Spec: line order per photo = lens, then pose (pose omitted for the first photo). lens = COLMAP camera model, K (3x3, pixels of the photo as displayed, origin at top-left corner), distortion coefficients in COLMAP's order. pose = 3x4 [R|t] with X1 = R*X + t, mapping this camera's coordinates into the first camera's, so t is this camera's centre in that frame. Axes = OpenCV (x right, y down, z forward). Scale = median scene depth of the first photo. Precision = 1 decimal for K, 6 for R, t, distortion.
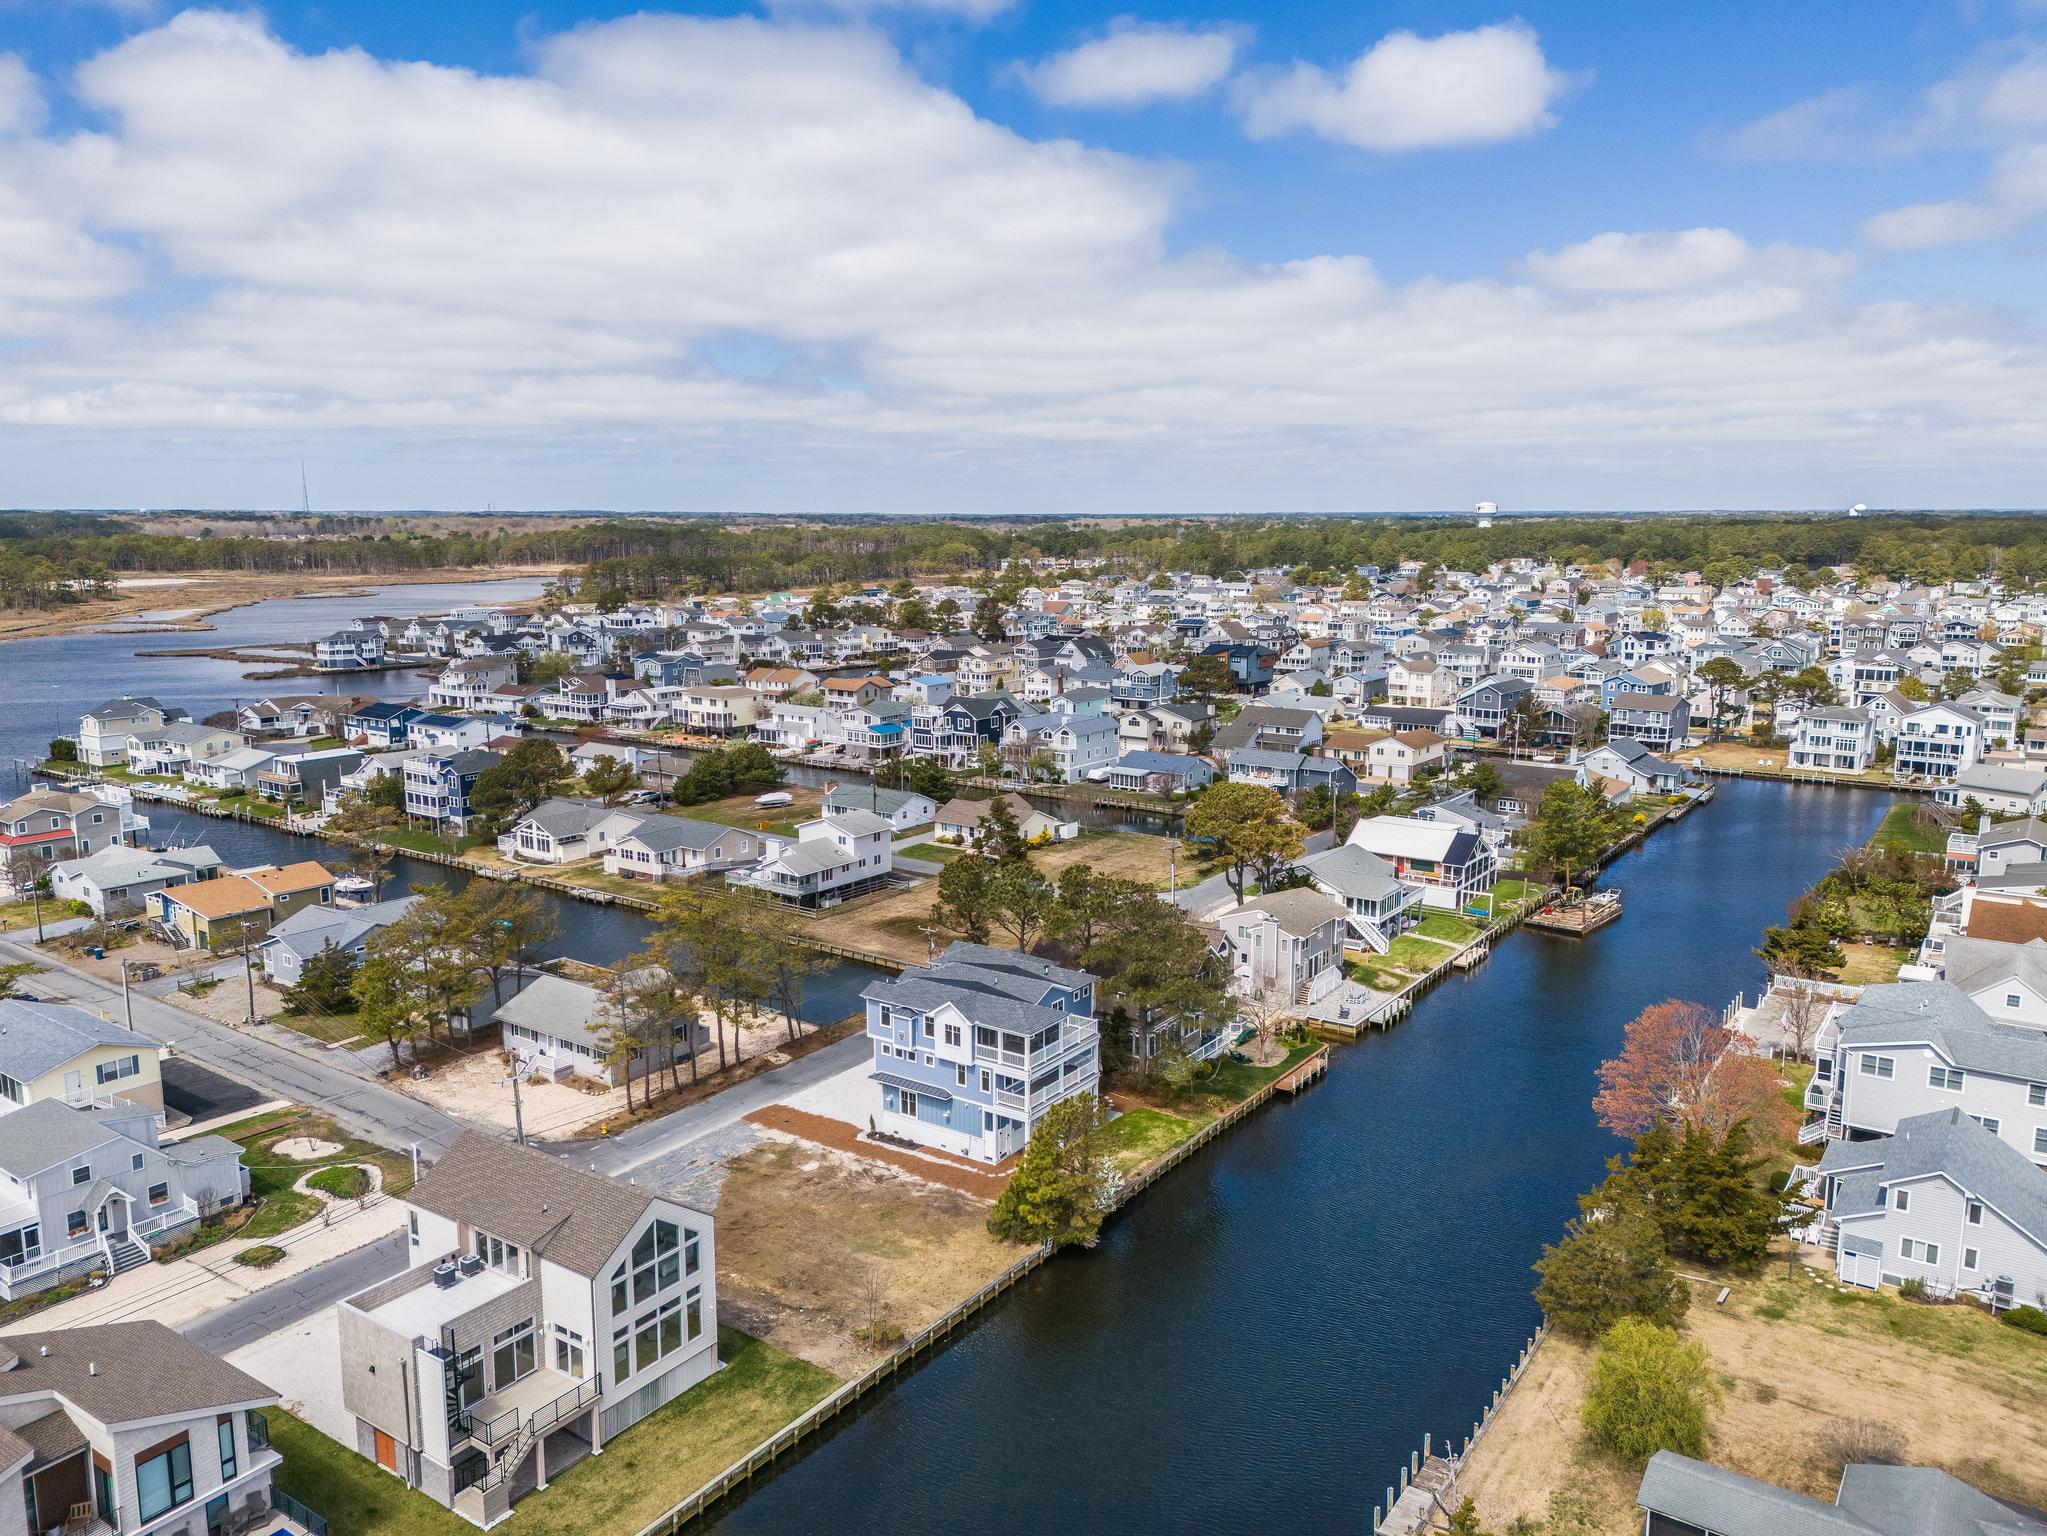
lens RADIAL K [[1499.4, 0, 1028.0], [0, 1499.4, 757.3], [0, 0, 1]] dist [0.073826, -0.040052]
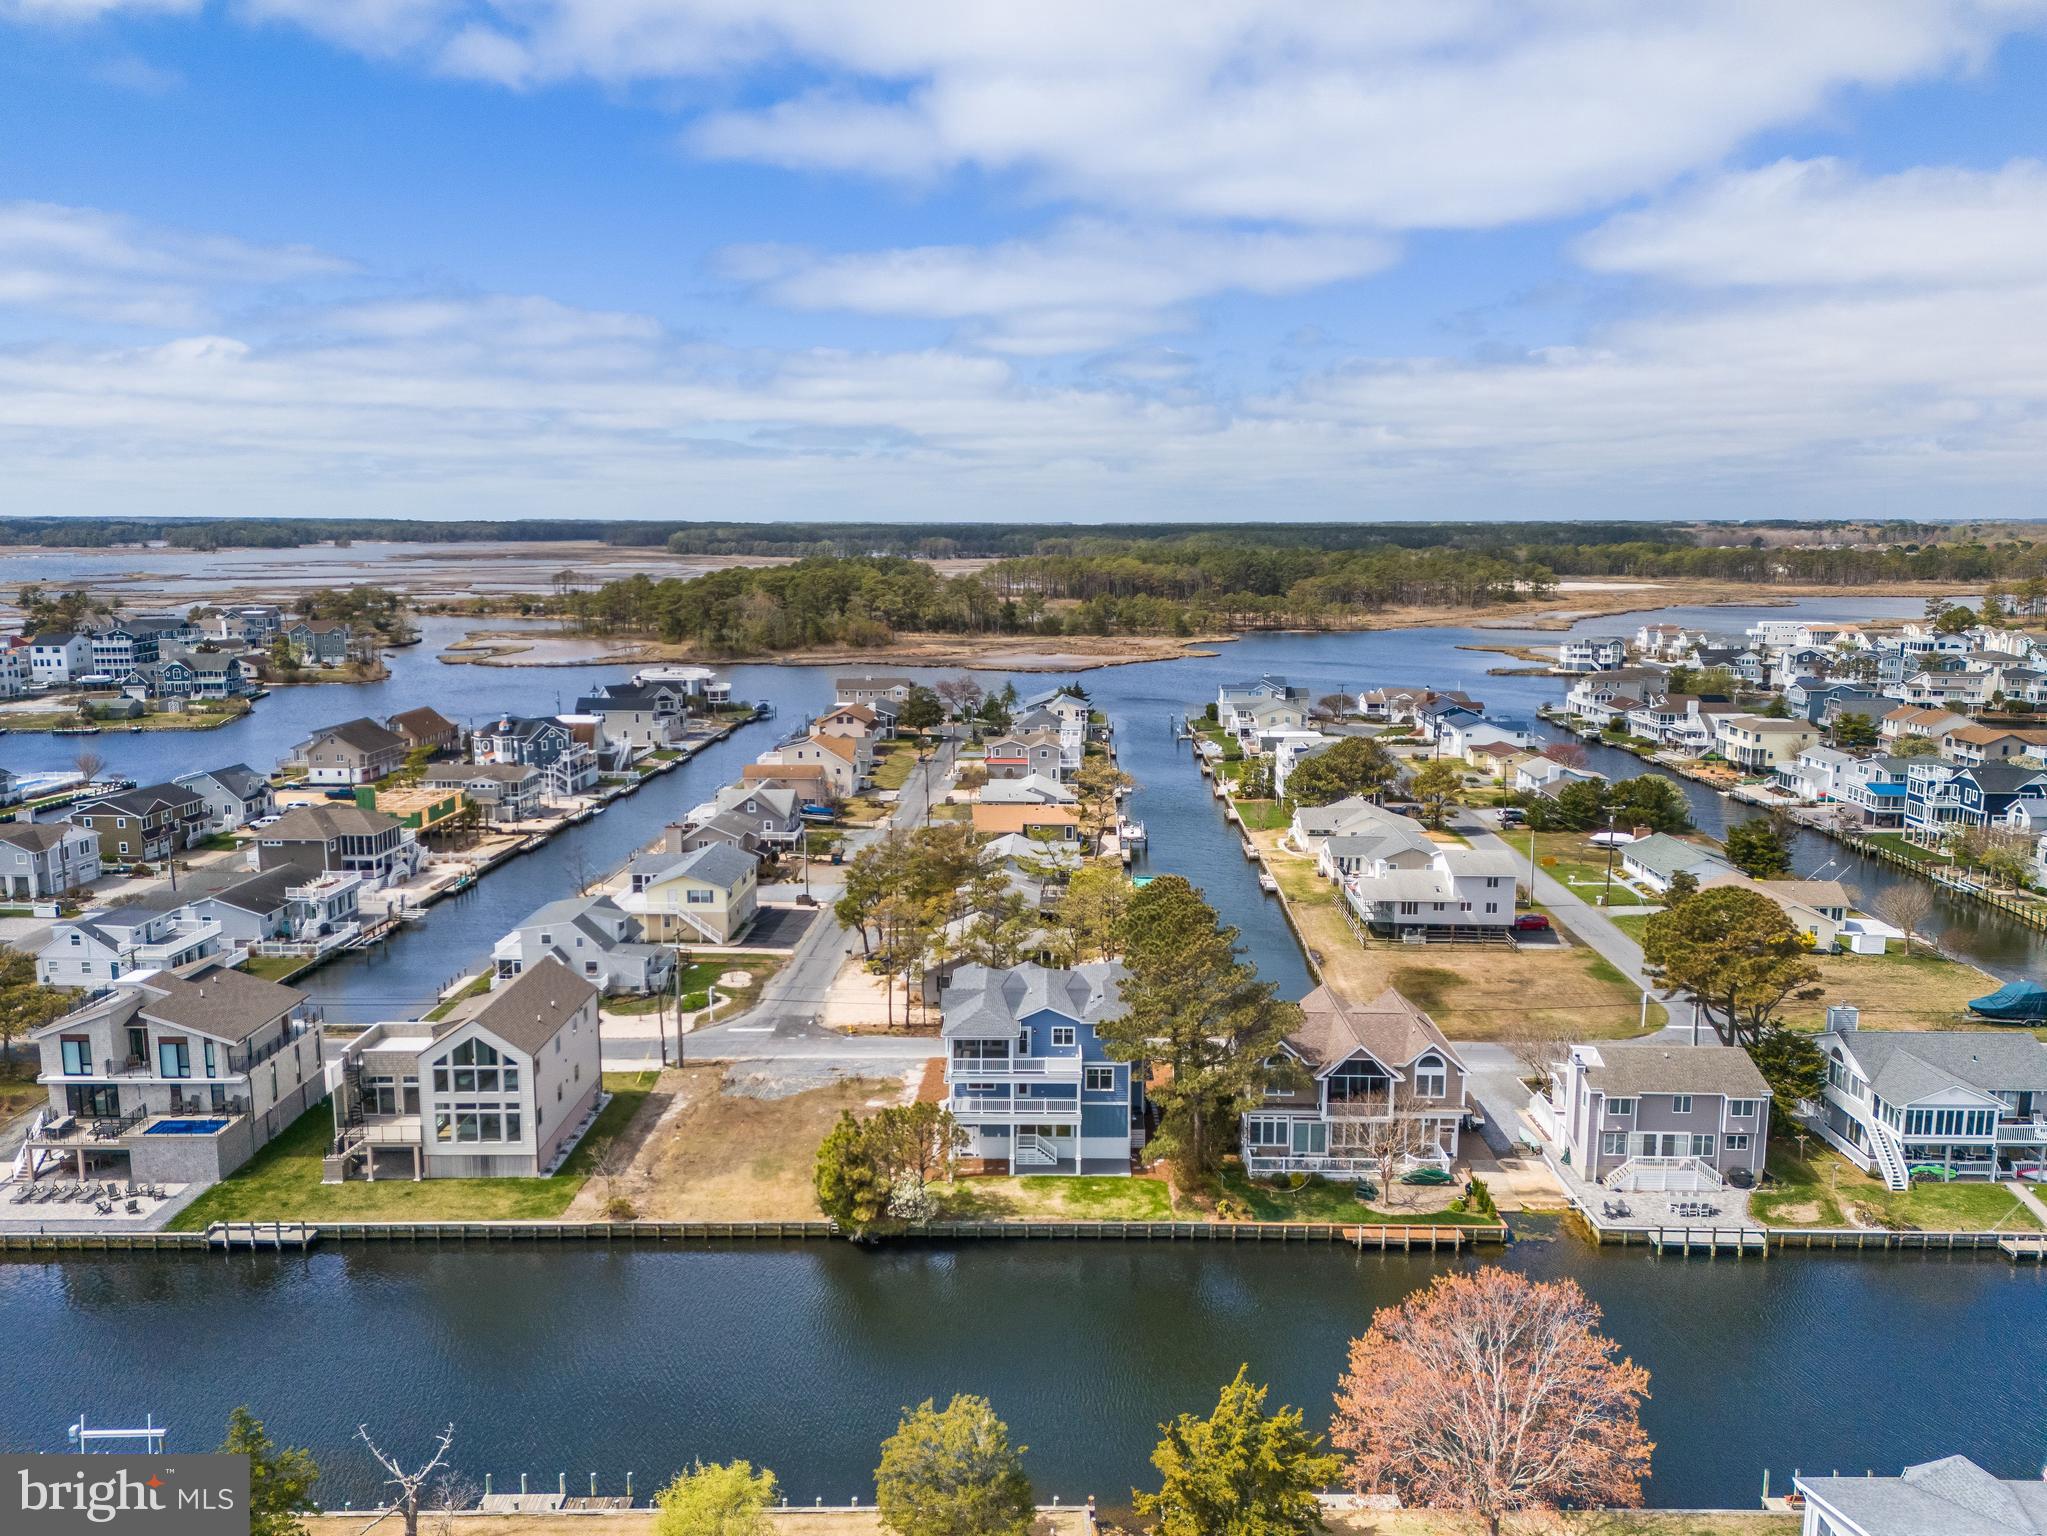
lens RADIAL K [[1499.4, 0, 1034.1], [0, 1499.4, 770.0], [0, 0, 1]] dist [0.073826, -0.040052]
pose [[0.565584, 0.136910, -0.813247, 0.641704], [-0.134993, 0.988192, 0.072480, -0.056568], [0.813567, 0.068789, 0.577388, 0.350797]]
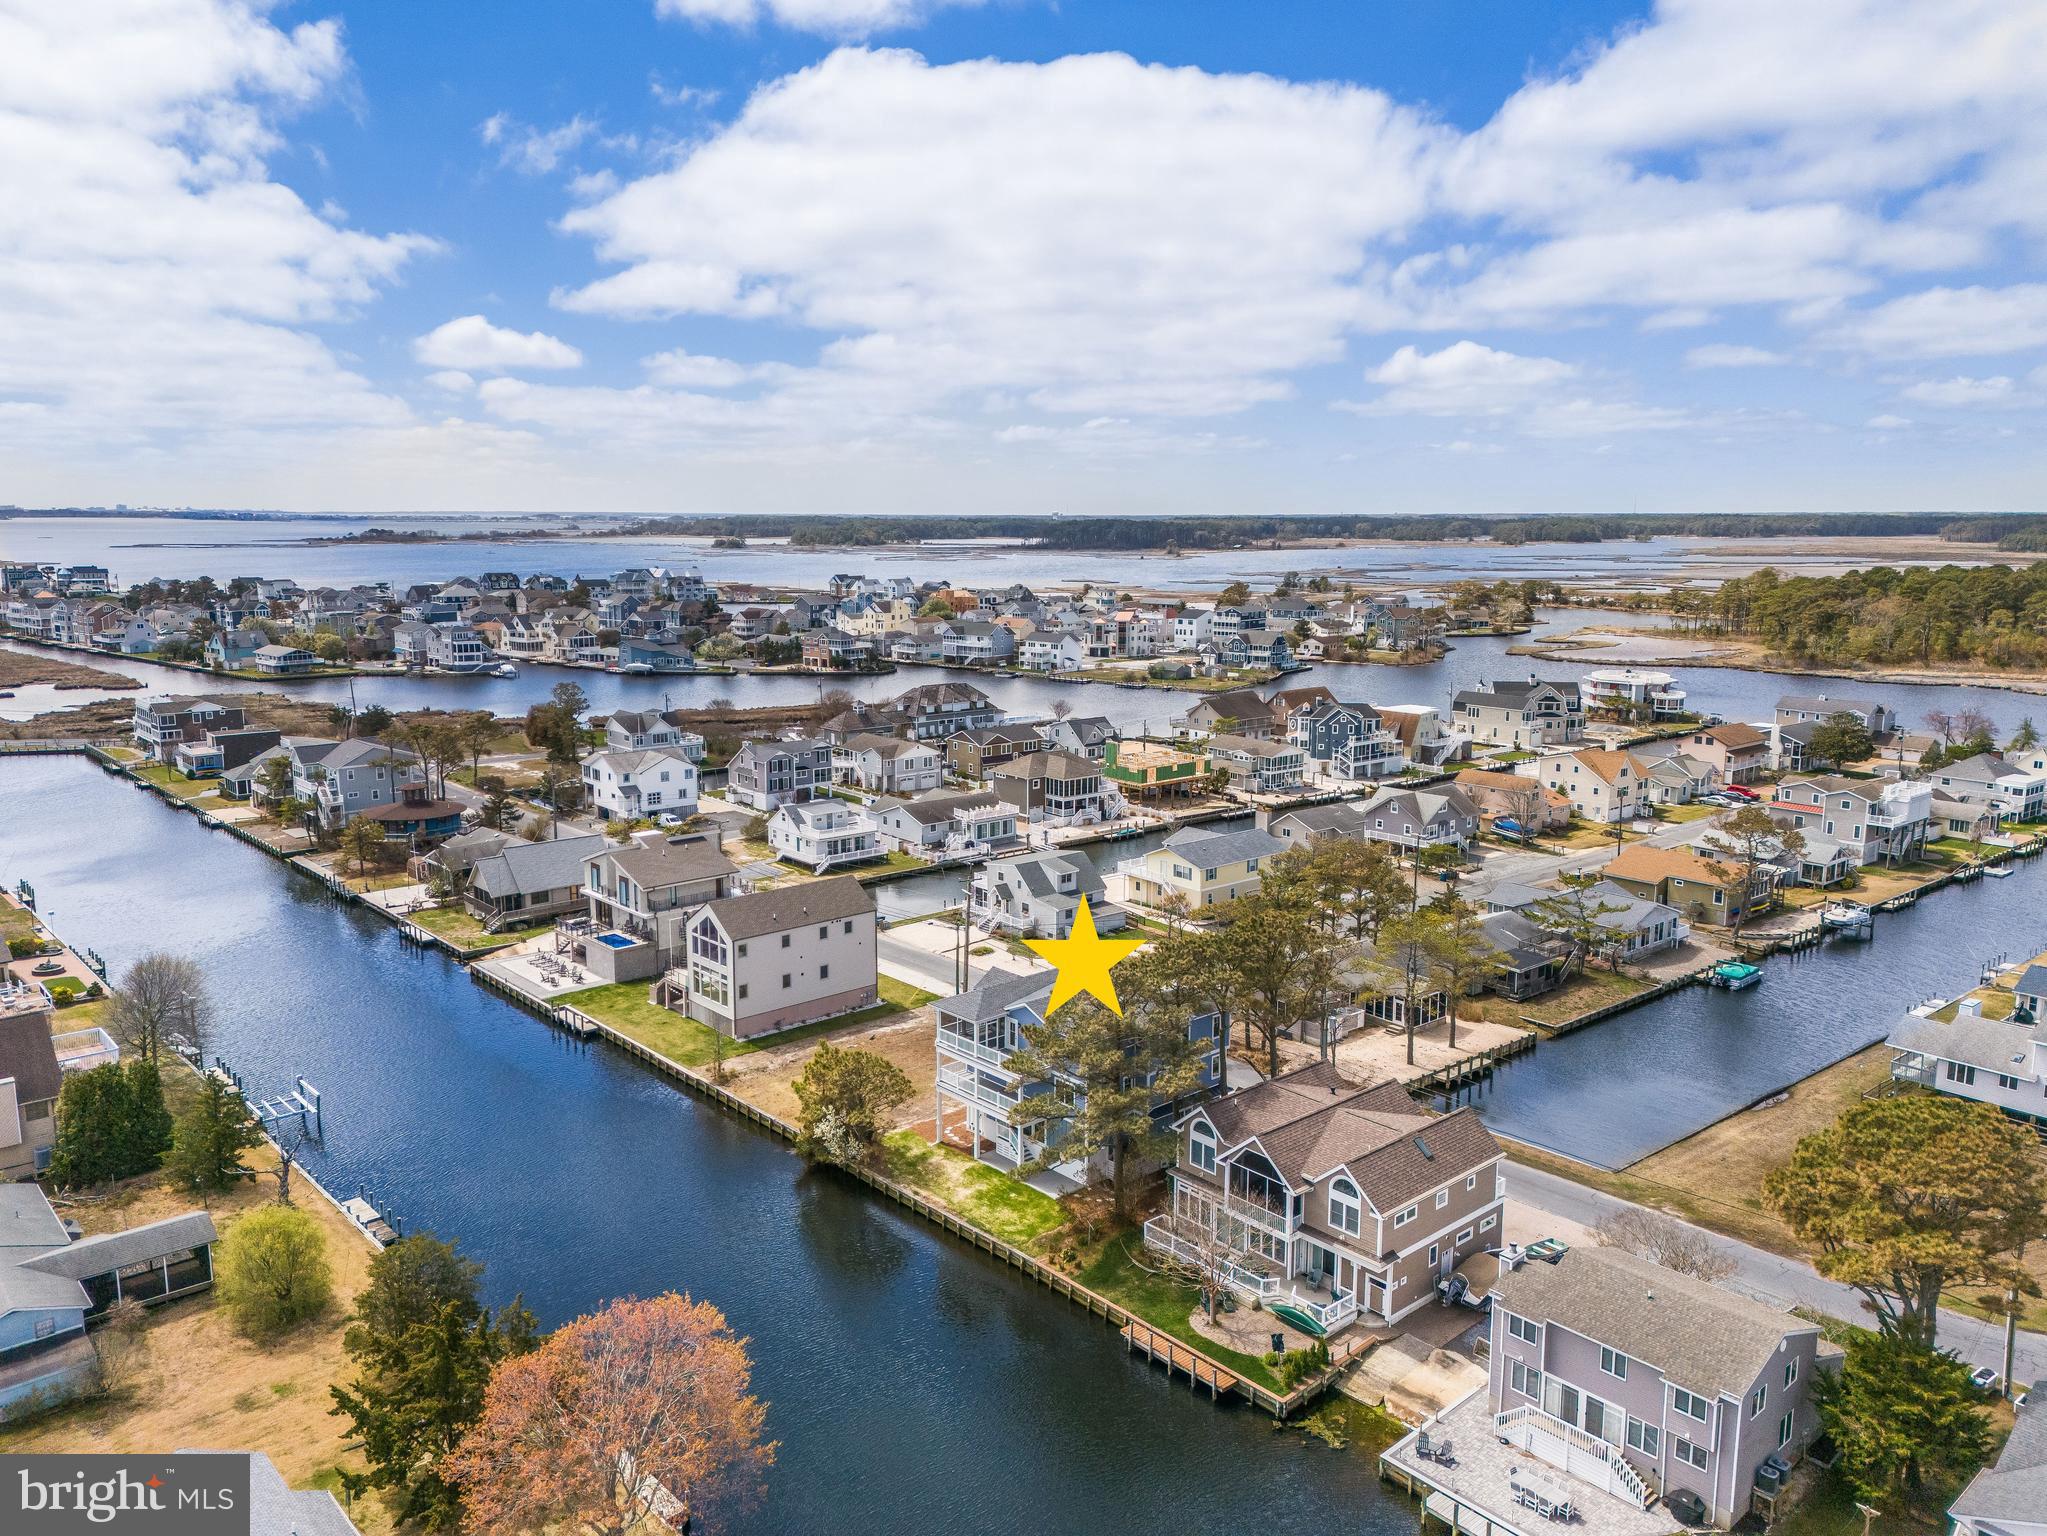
lens RADIAL K [[1499.4, 0, 1031.2], [0, 1499.4, 769.4], [0, 0, 1]] dist [0.073826, -0.040052]
pose [[-0.232143, 0.164049, -0.958748, 0.745700], [-0.159124, 0.965991, 0.203817, -0.154209], [0.959578, 0.199874, -0.198144, 0.960310]]
